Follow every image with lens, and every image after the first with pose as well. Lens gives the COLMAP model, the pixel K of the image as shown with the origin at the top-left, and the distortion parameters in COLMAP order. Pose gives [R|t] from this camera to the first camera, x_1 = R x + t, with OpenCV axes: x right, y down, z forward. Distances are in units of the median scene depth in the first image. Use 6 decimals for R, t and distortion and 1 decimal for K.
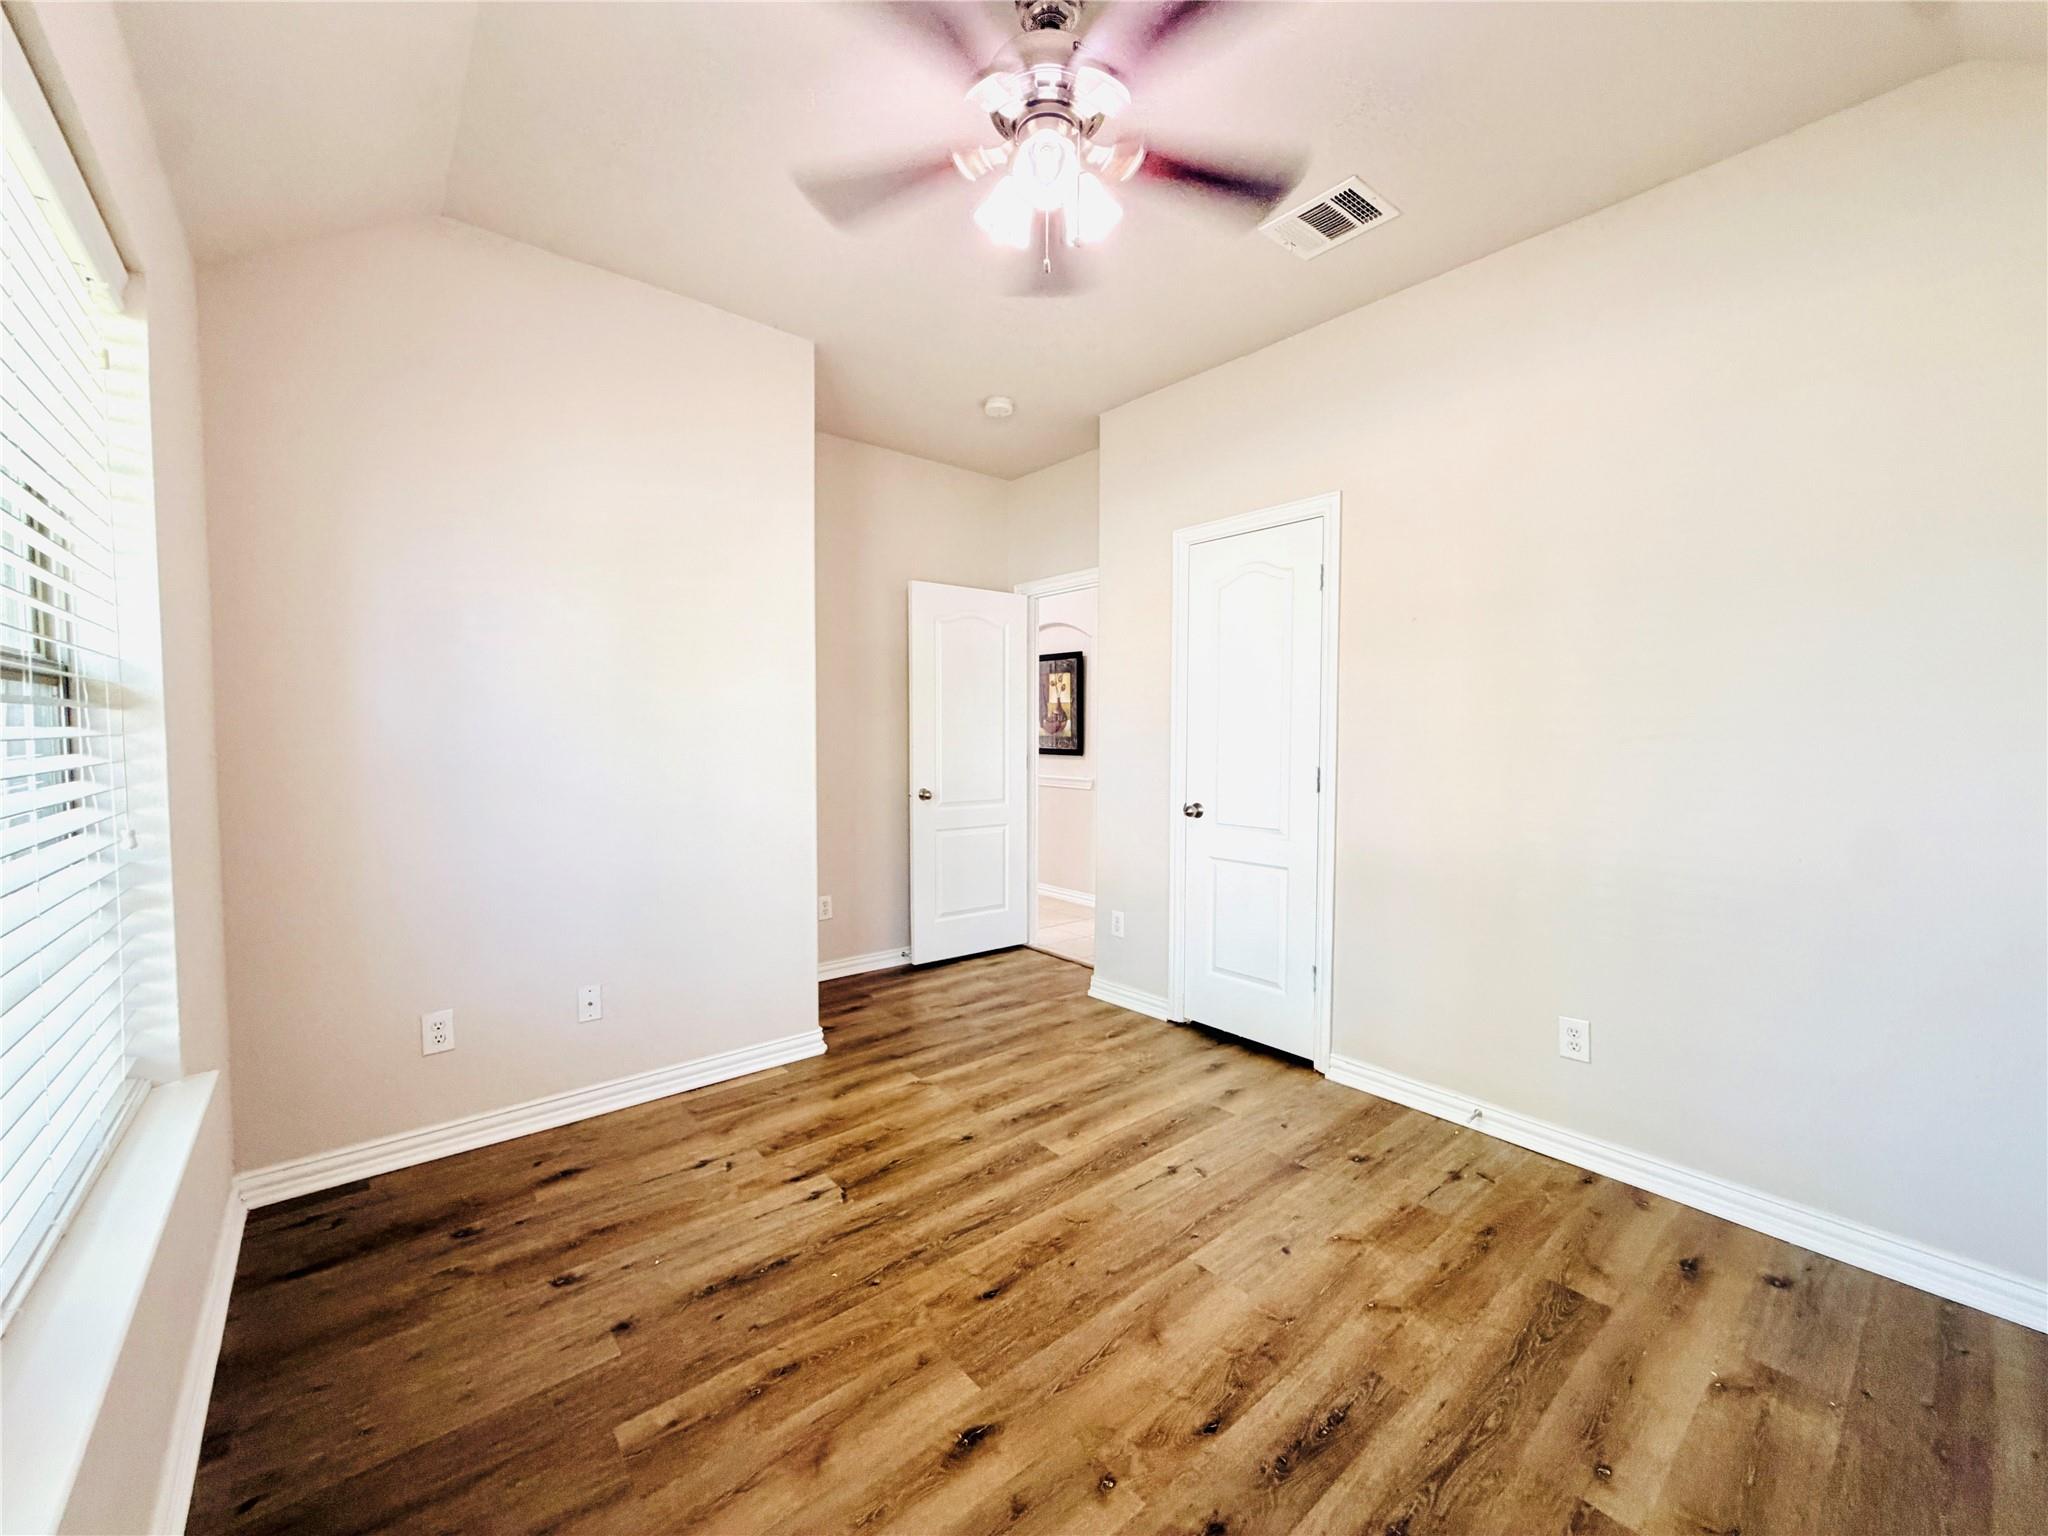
lens RADIAL K [[817.3, 0, 1018.7], [0, 817.3, 769.1], [0, 0, 1]] dist [-0.000145, -0.000280]
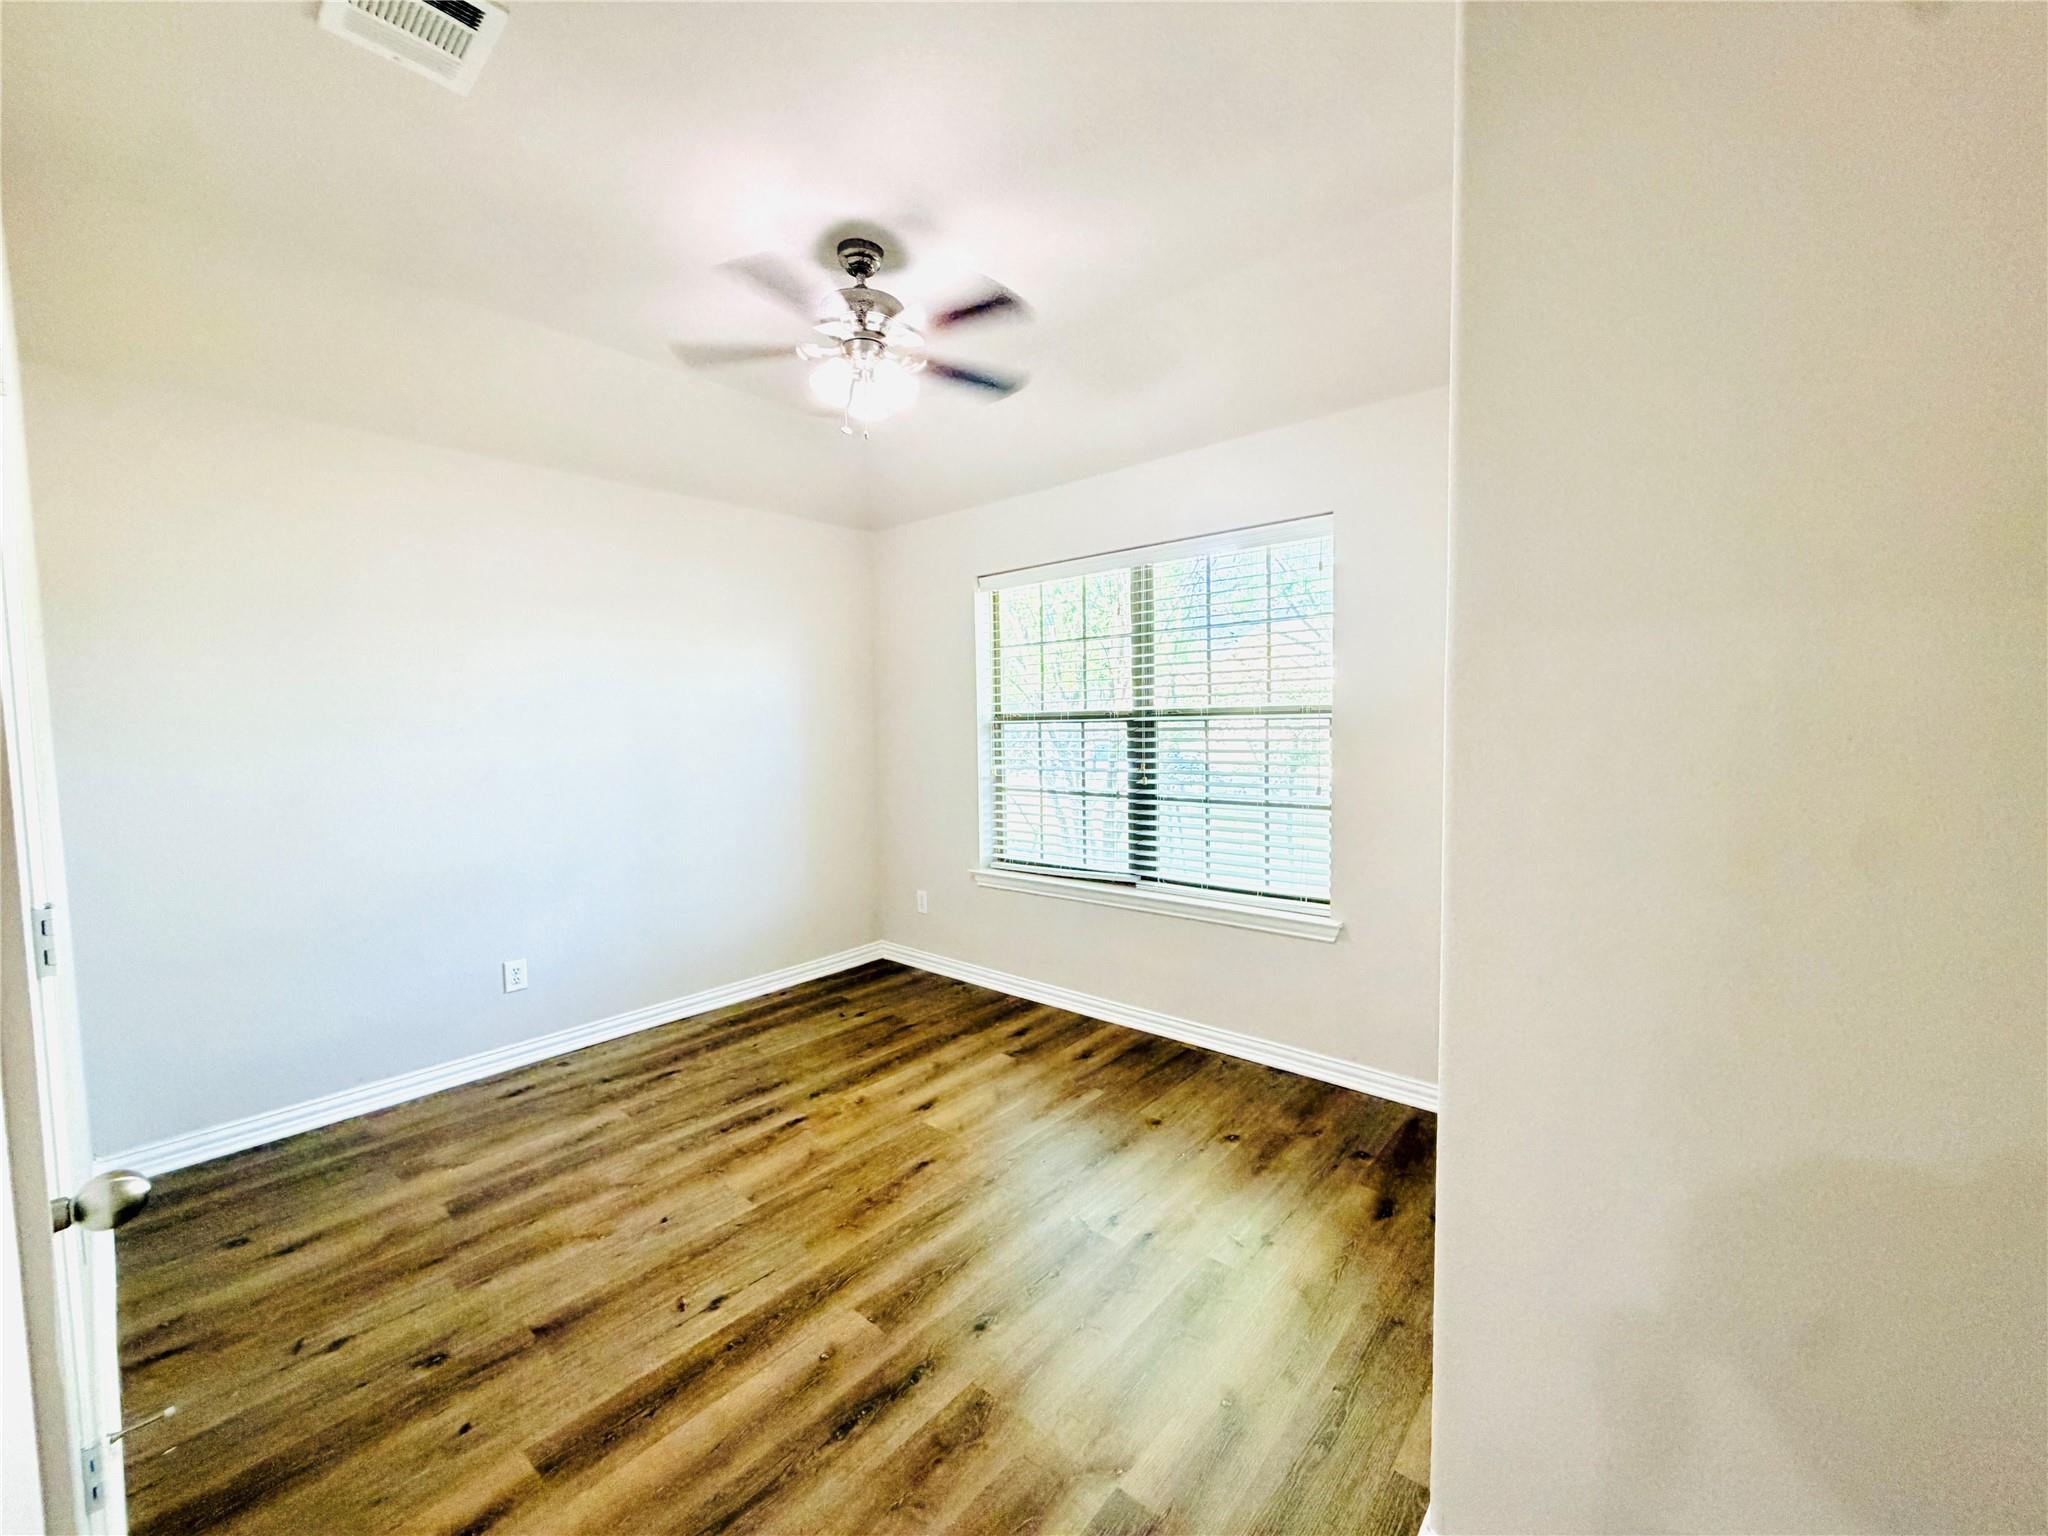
lens RADIAL K [[817.9, 0, 1019.1], [0, 817.9, 768.2], [0, 0, 1]] dist [0.001156, 0.000291]
pose [[-0.987927, 0.022168, -0.153324, 0.003645], [0.005640, 0.994200, 0.107402, -0.150263], [0.154815, 0.105240, -0.982322, 2.171140]]
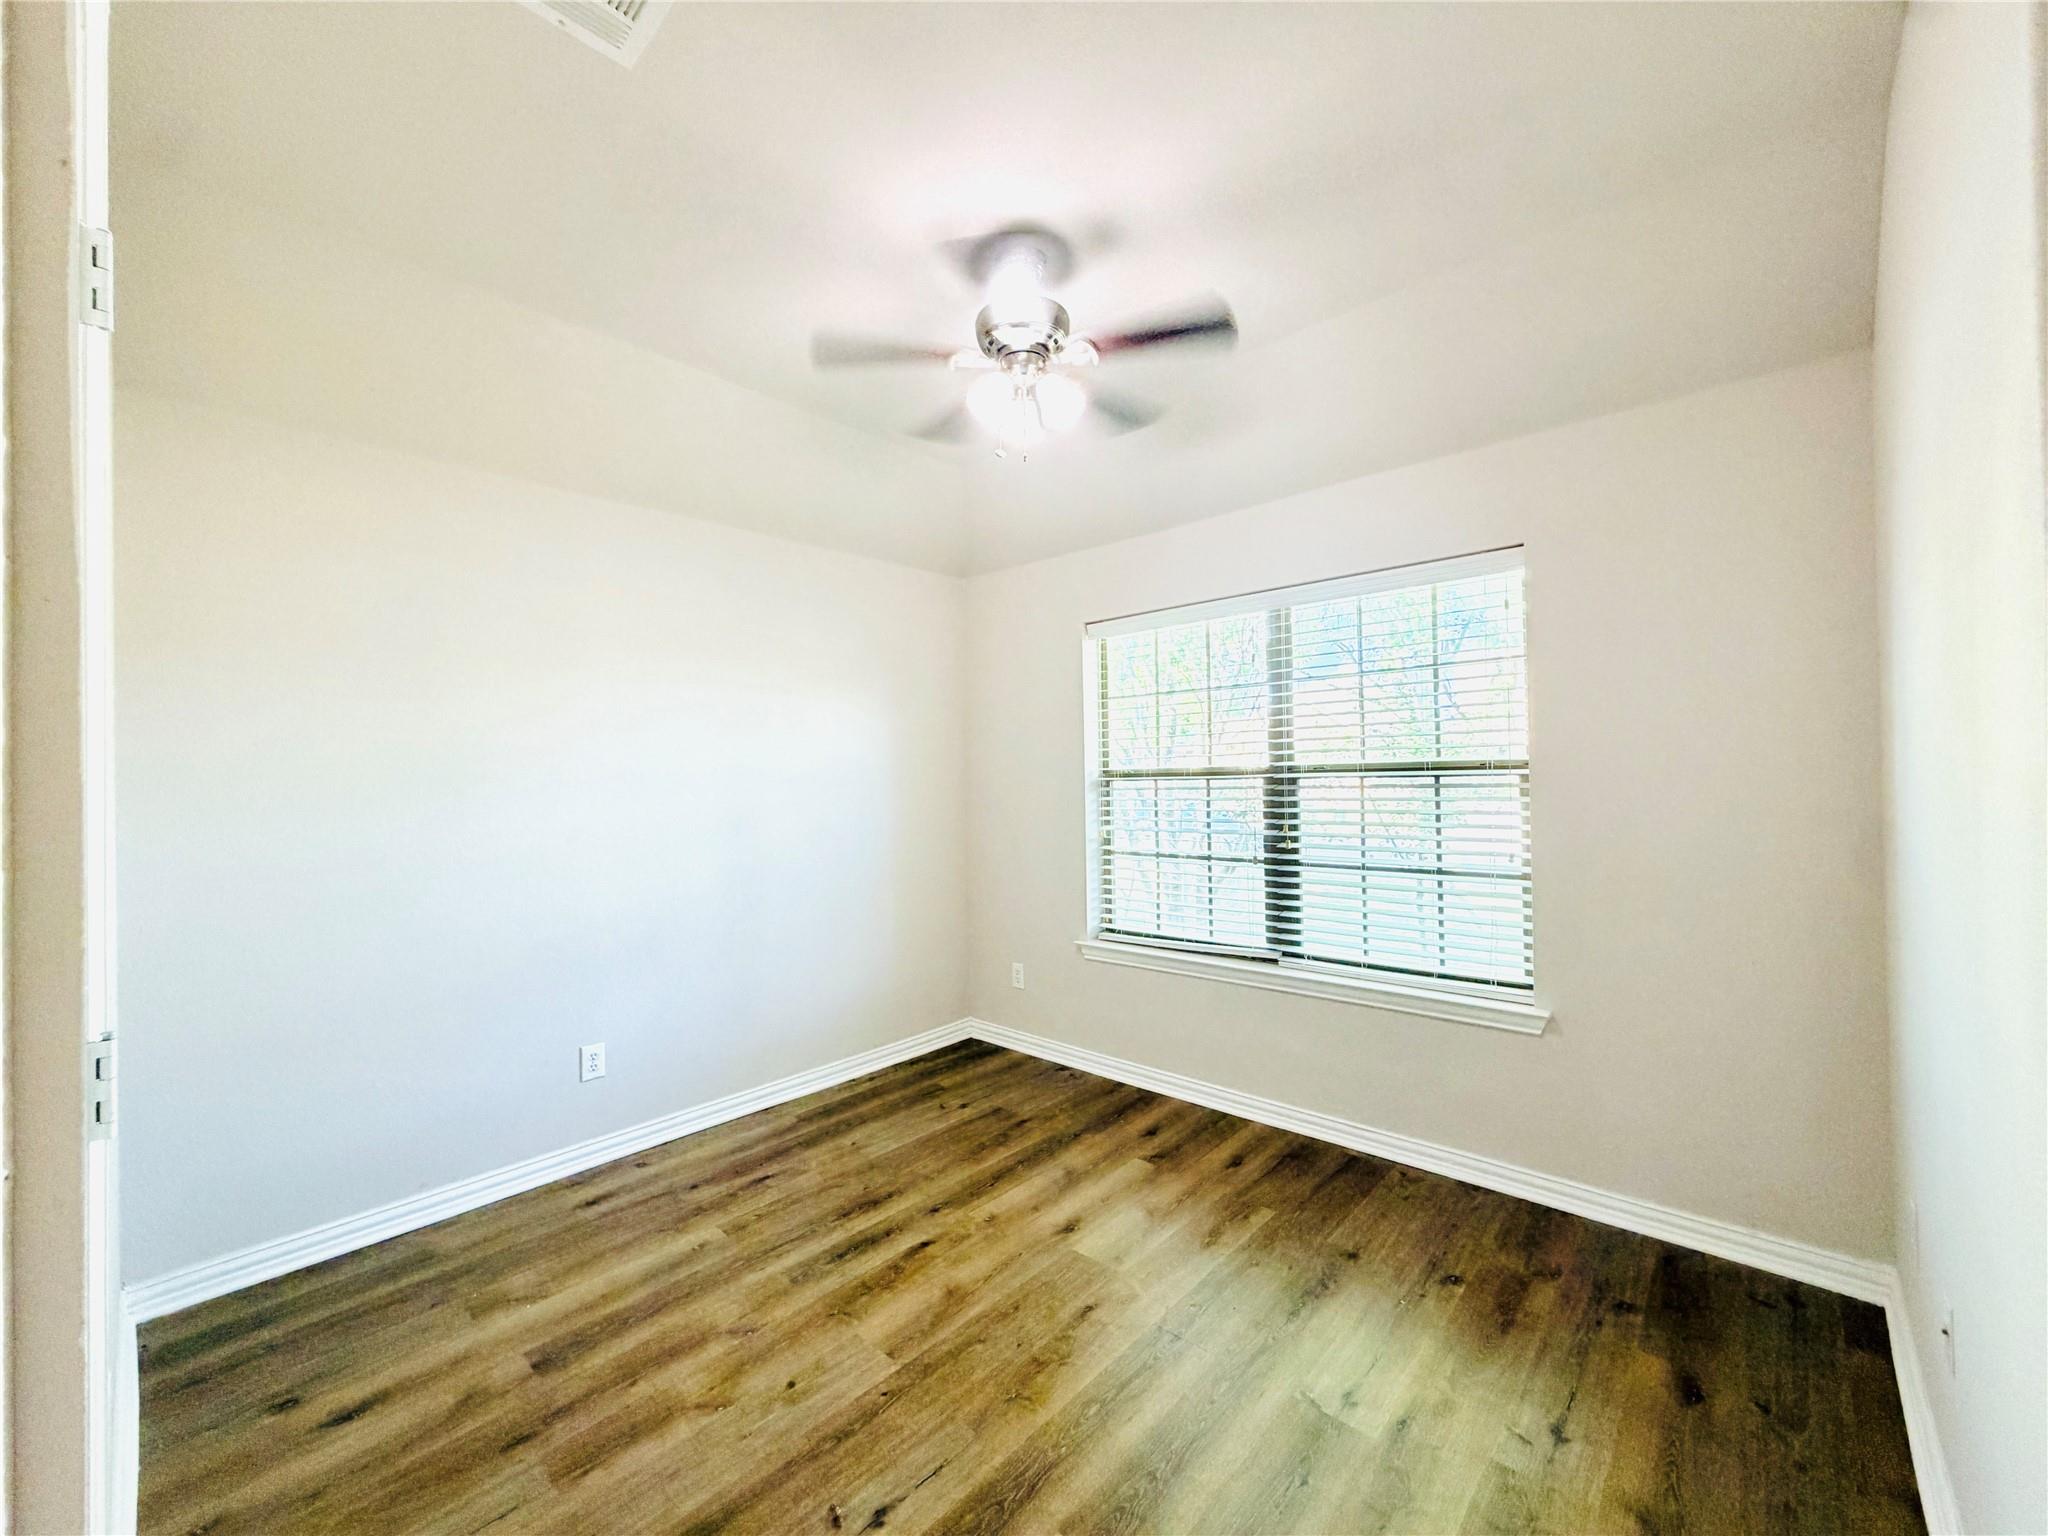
lens RADIAL K [[817.3, 0, 1018.7], [0, 817.3, 769.1], [0, 0, 1]] dist [-0.000145, -0.000280]
pose [[-0.991846, 0.011119, -0.126955, 0.186913], [0.006430, 0.999284, 0.037282, -0.139588], [0.127279, 0.036162, -0.991208, 1.970955]]
